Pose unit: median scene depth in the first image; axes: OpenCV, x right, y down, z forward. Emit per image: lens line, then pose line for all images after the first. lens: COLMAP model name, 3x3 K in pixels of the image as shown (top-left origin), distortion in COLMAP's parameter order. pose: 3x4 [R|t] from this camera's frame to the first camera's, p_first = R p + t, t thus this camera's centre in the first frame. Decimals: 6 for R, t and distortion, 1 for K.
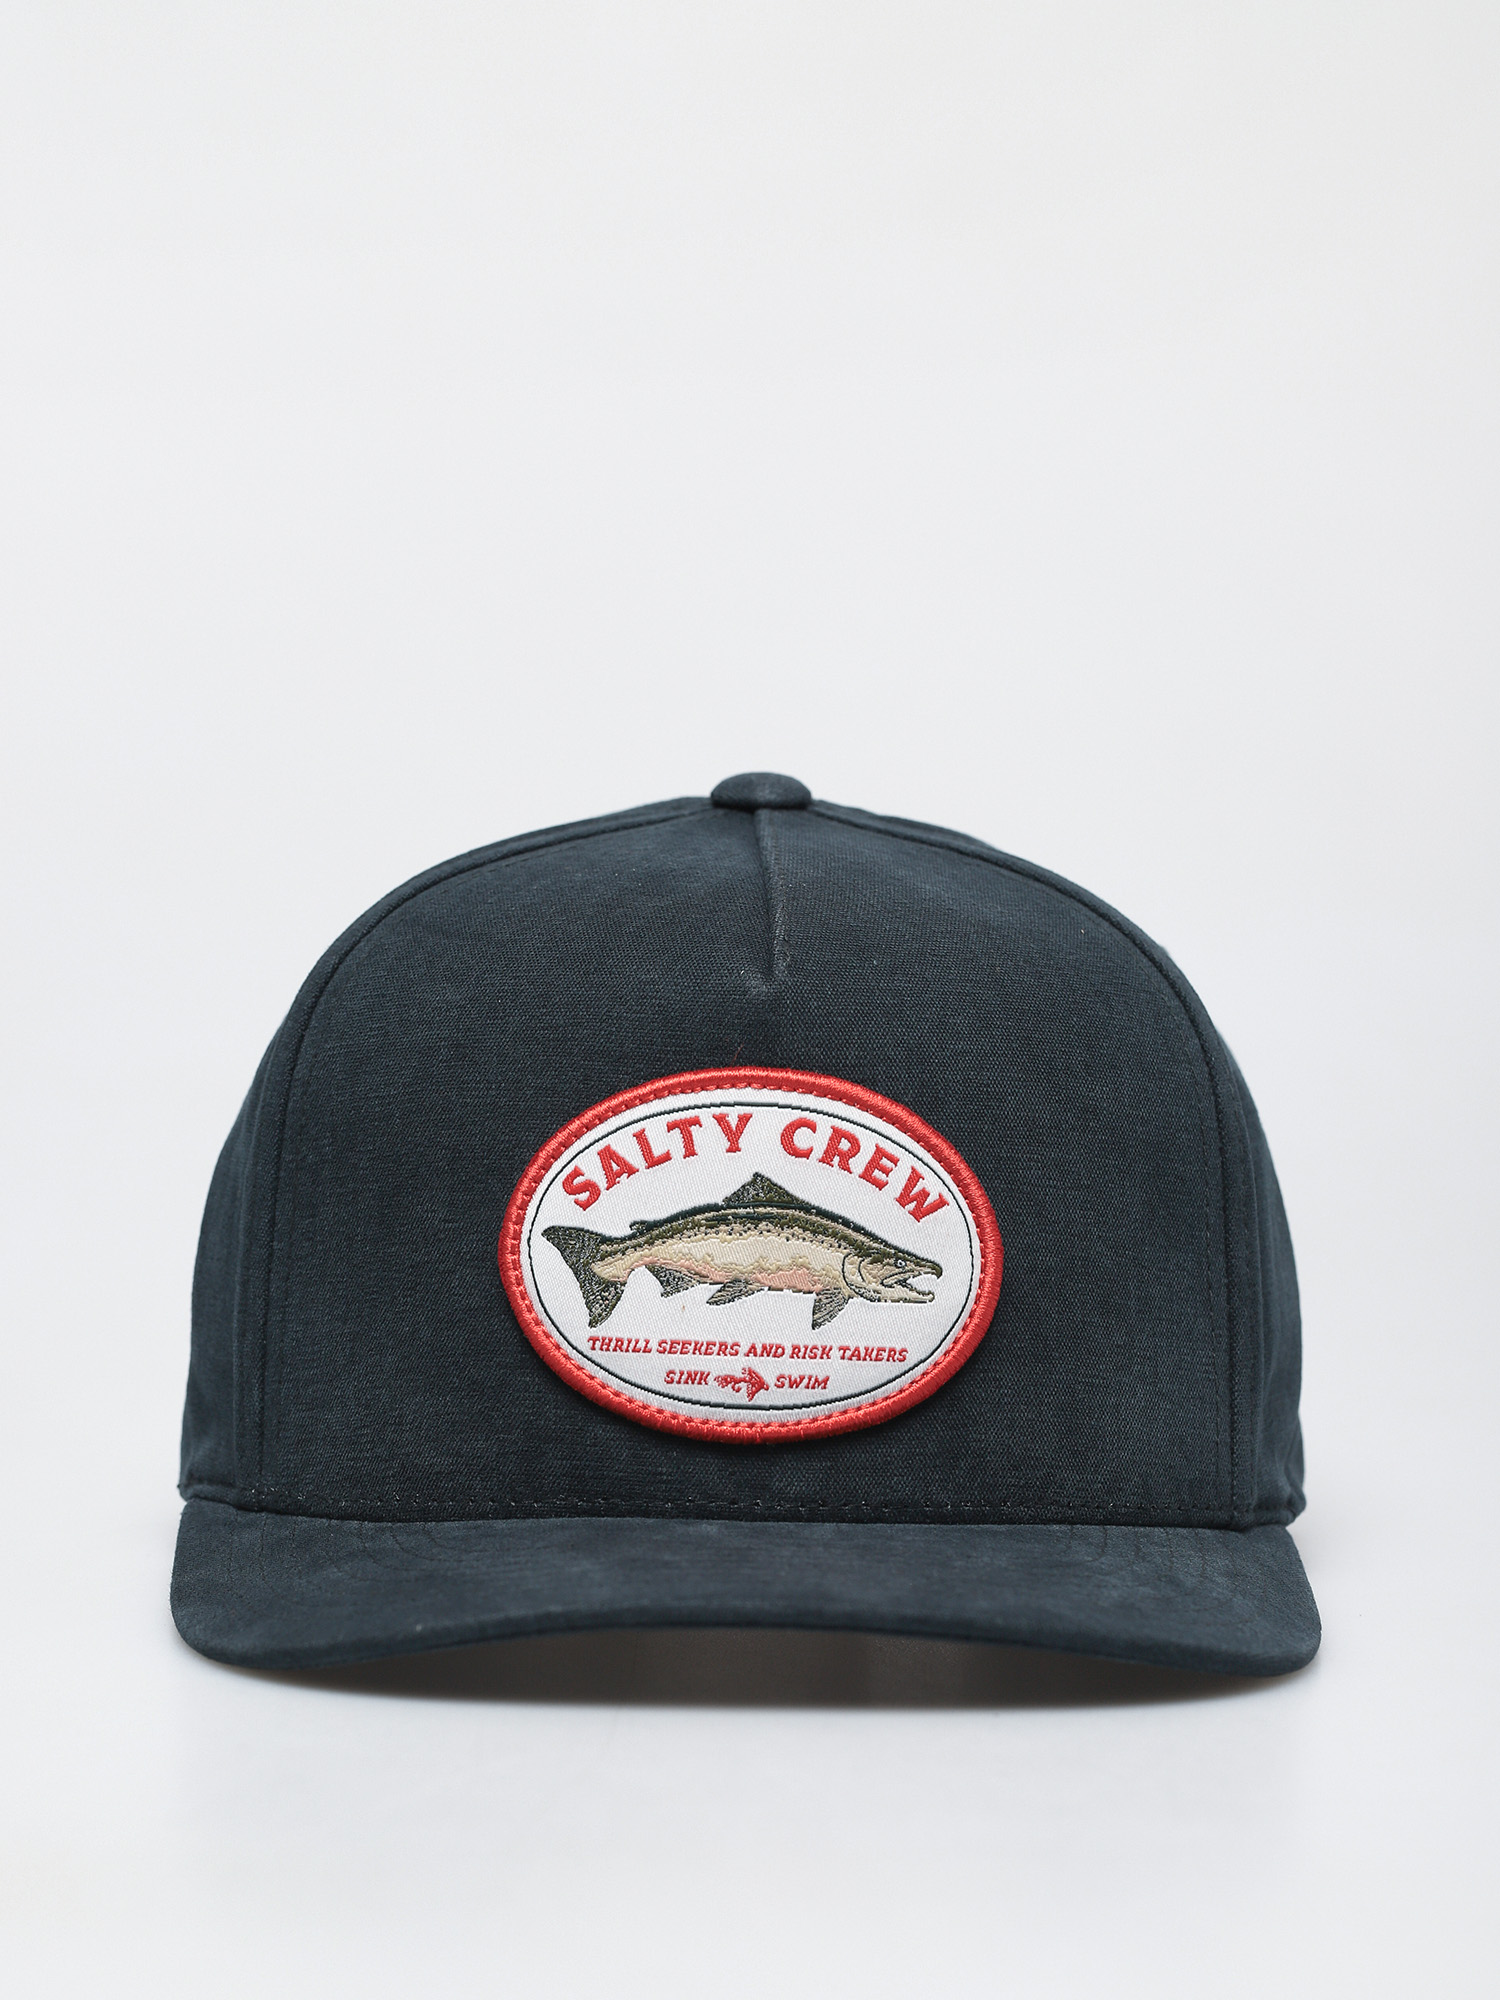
lens RADIAL K [[7614.9, 0, 744.0], [0, 7614.9, 996.6], [0, 0, 1]] dist [0.071130, 0.000000]
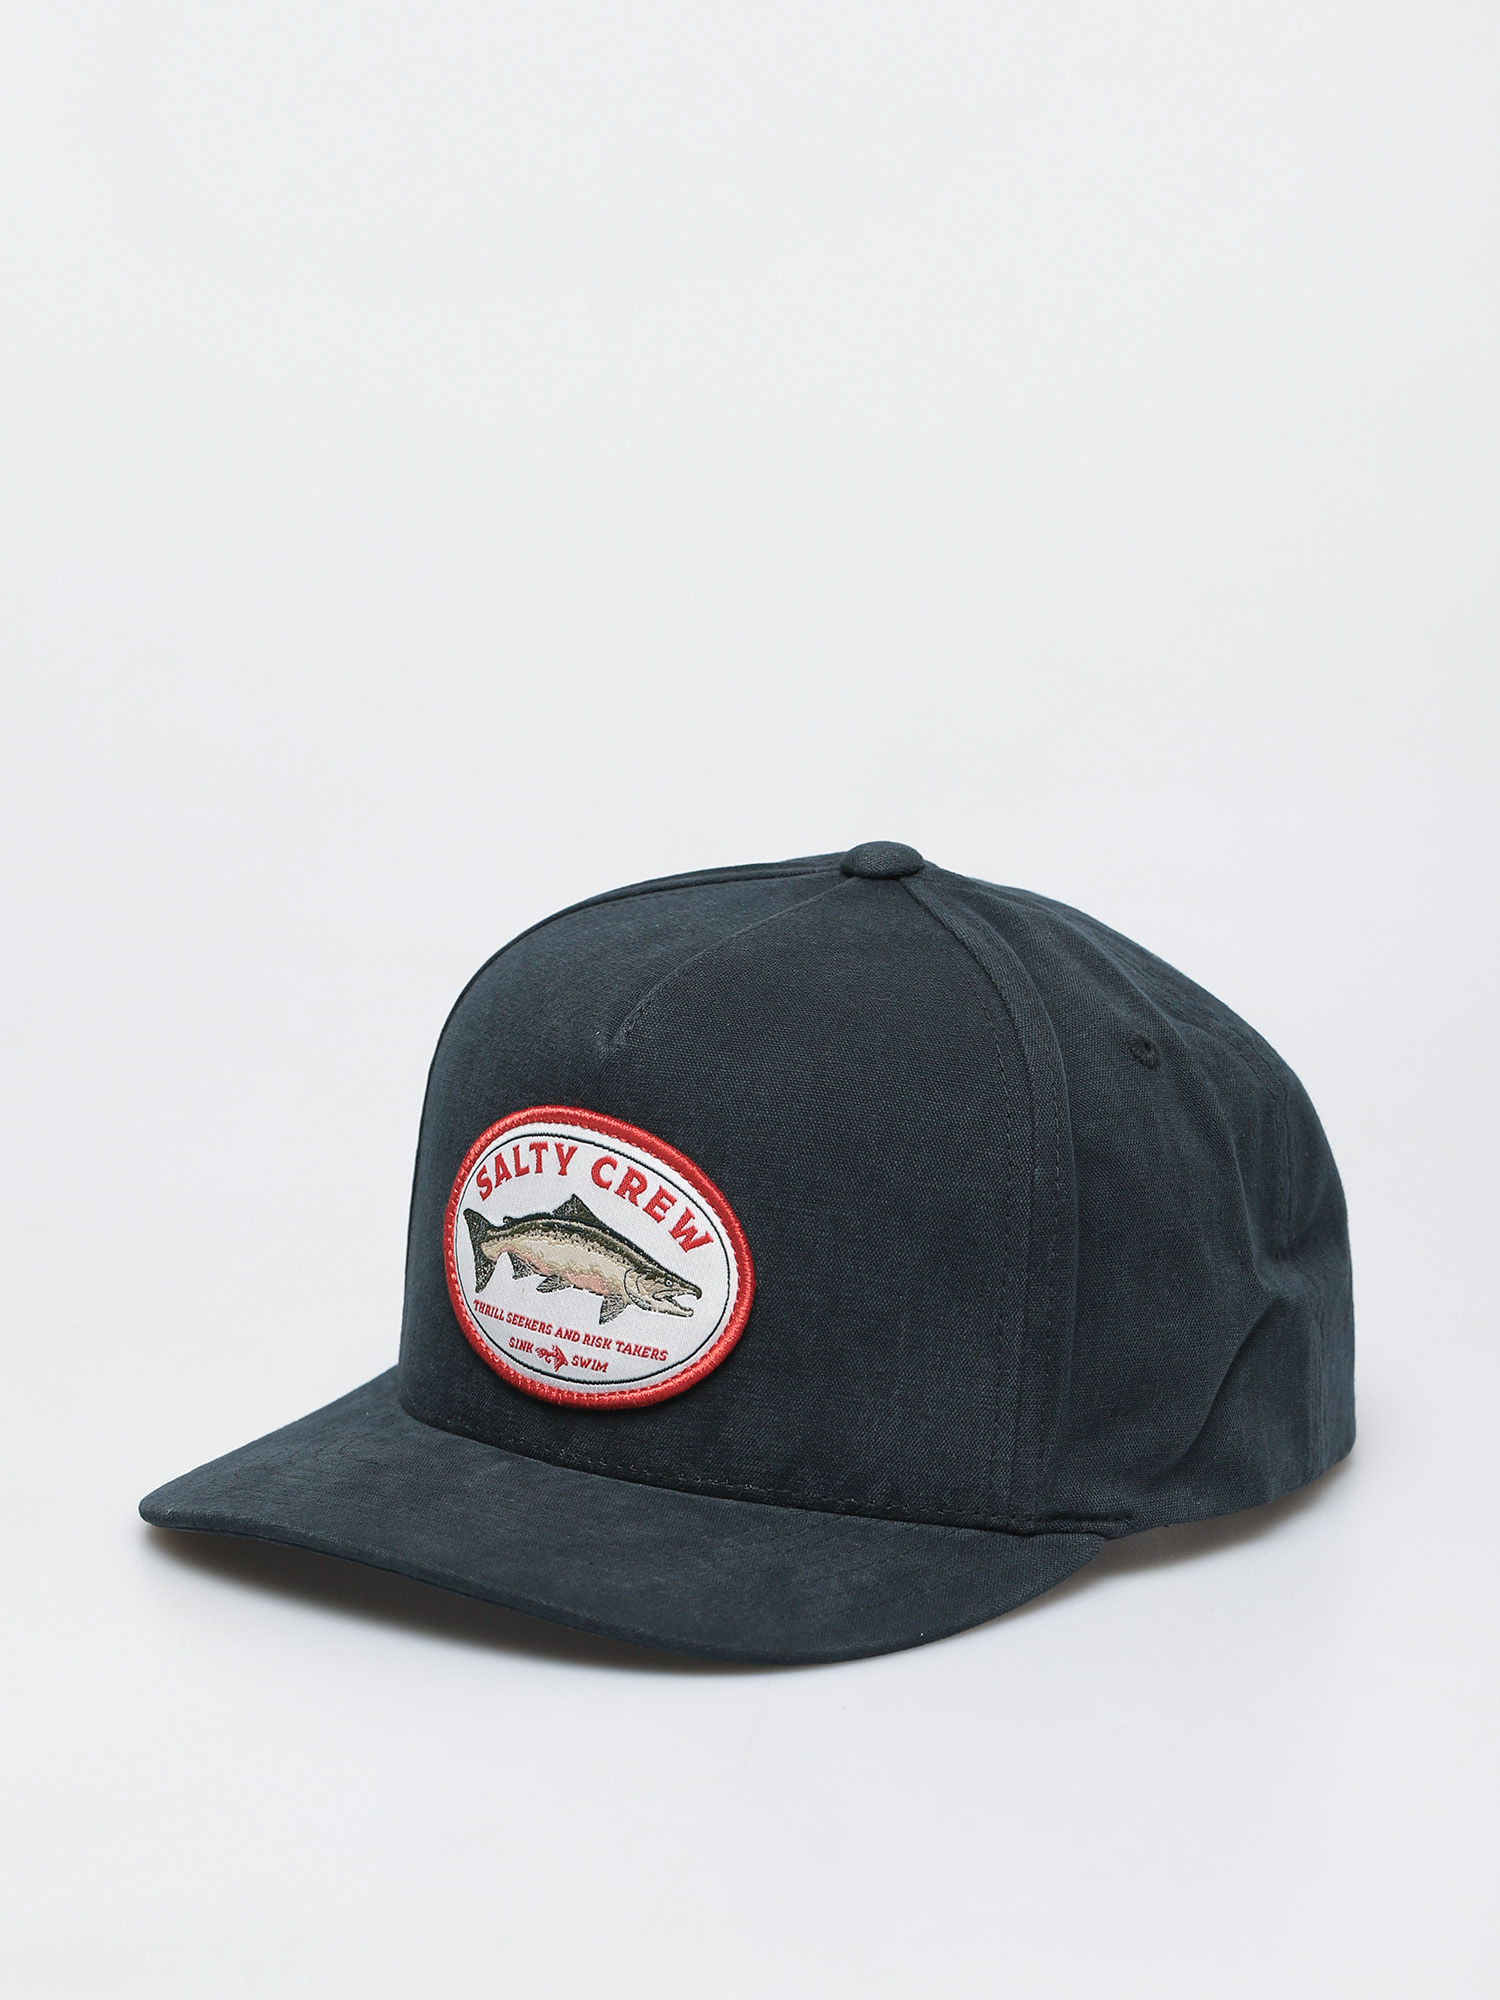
lens RADIAL K [[7614.9, 0, 749.7], [0, 7614.9, 1000.9], [0, 0, 1]] dist [0.071130, 0.000000]
pose [[0.772554, 0.141941, -0.618881, 0.795361], [-0.071479, 0.987939, 0.137358, -0.182645], [0.630913, -0.061879, 0.773382, 0.047978]]
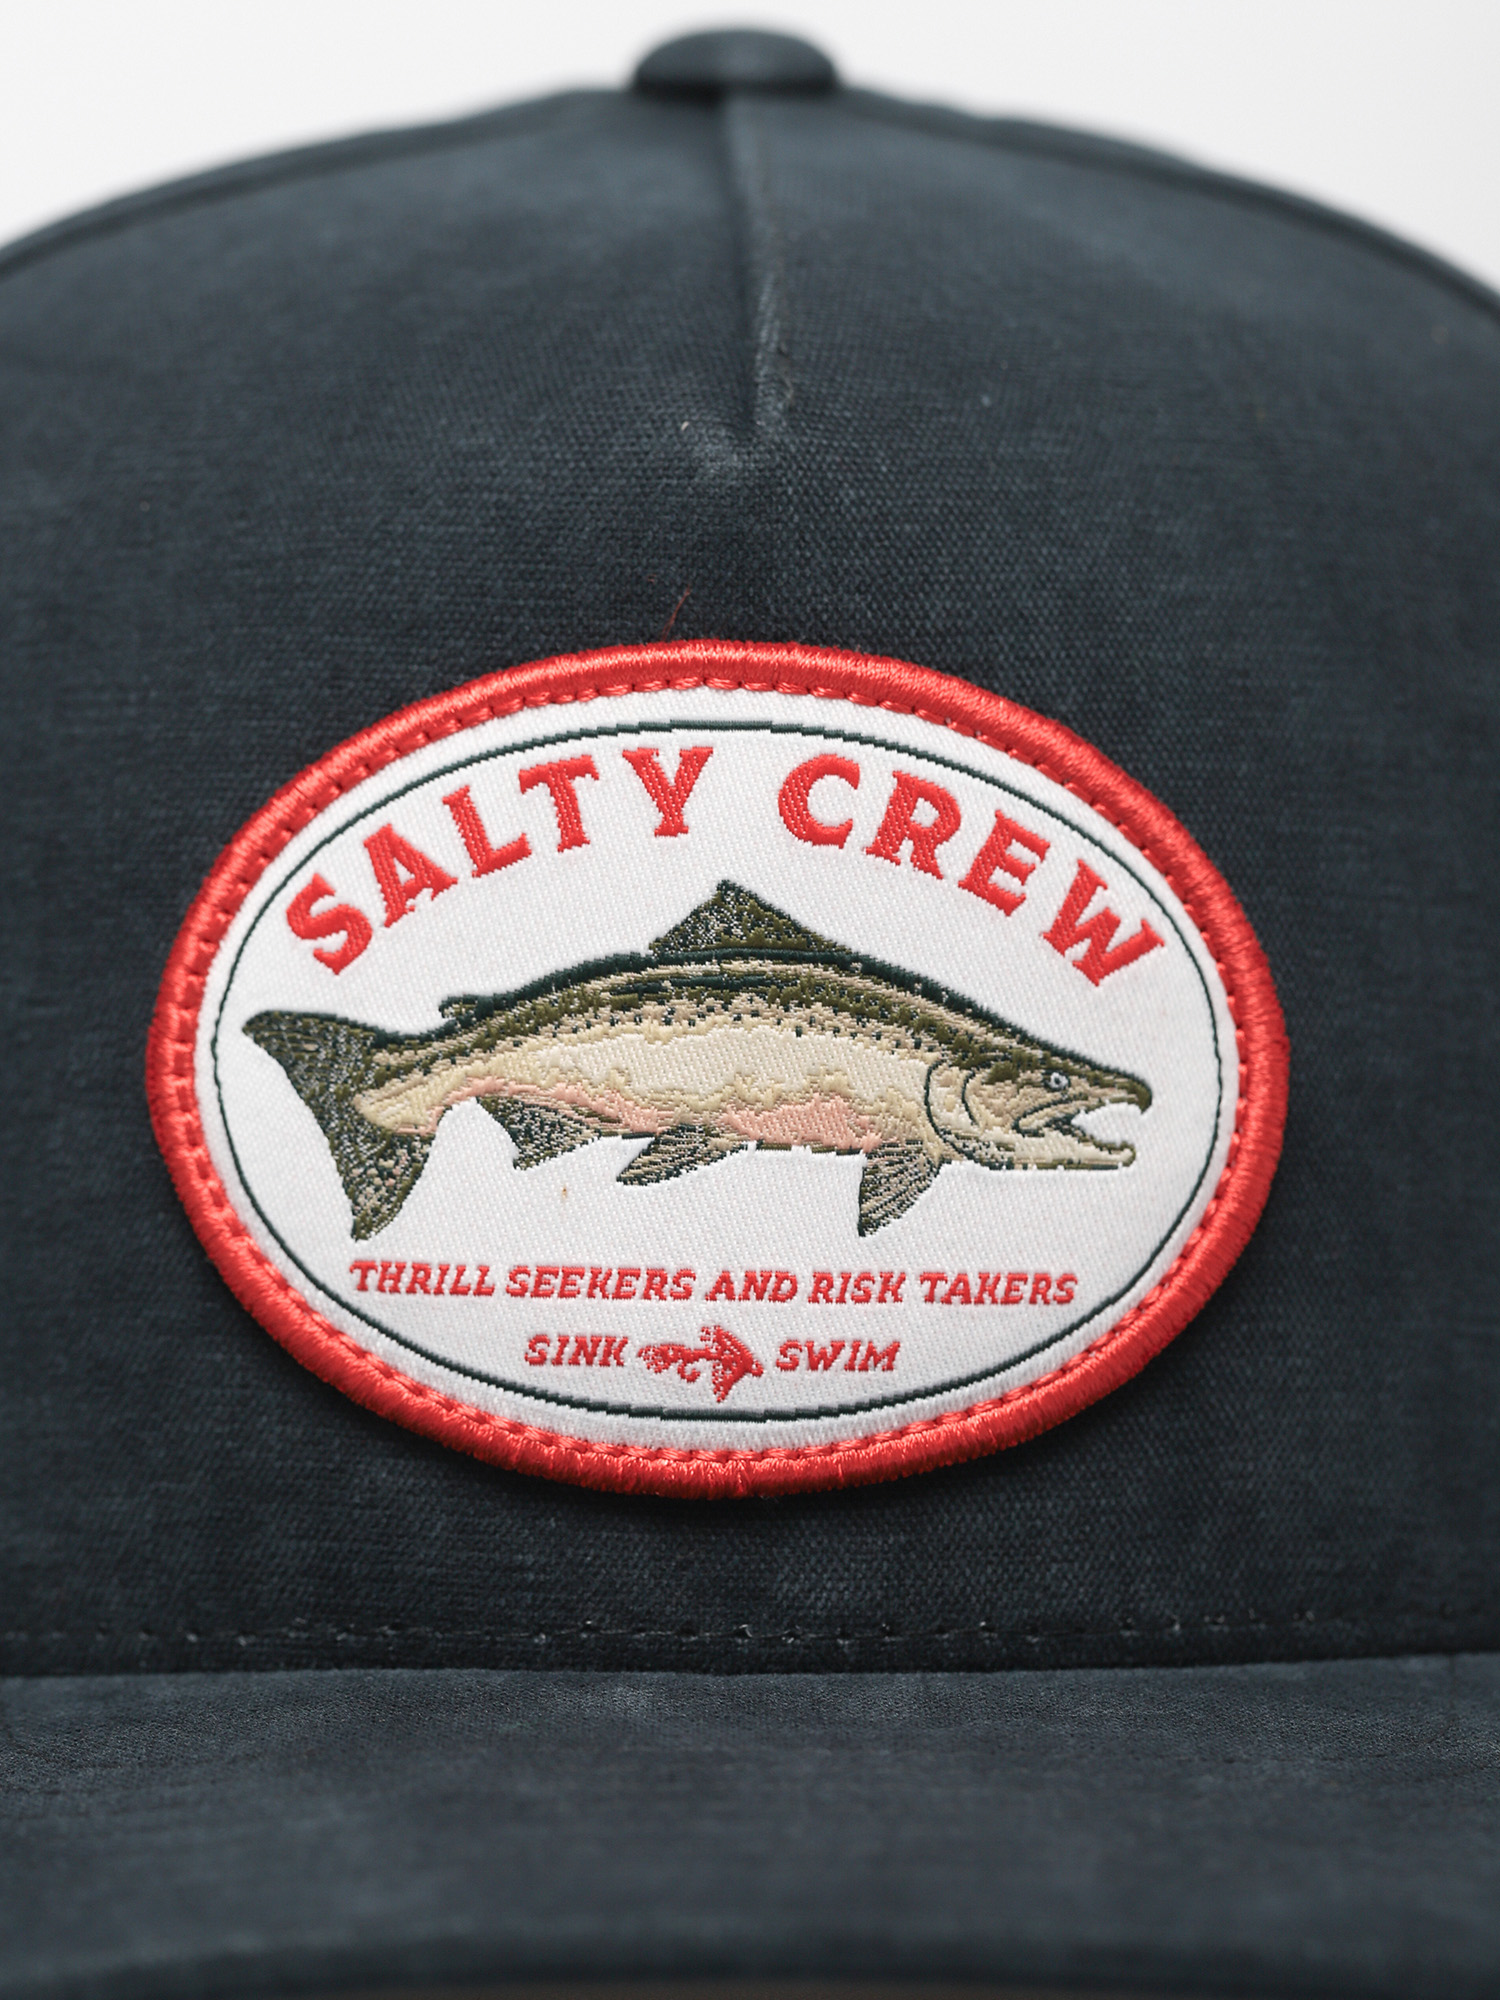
lens RADIAL K [[7614.9, 0, 757.7], [0, 7614.9, 1003.3], [0, 0, 1]] dist [0.071130, 0.000000]
pose [[0.999741, -0.019209, -0.012222, 0.008740], [0.019700, 0.998947, 0.041432, 0.012009], [0.011414, -0.041662, 0.999067, 0.560919]]
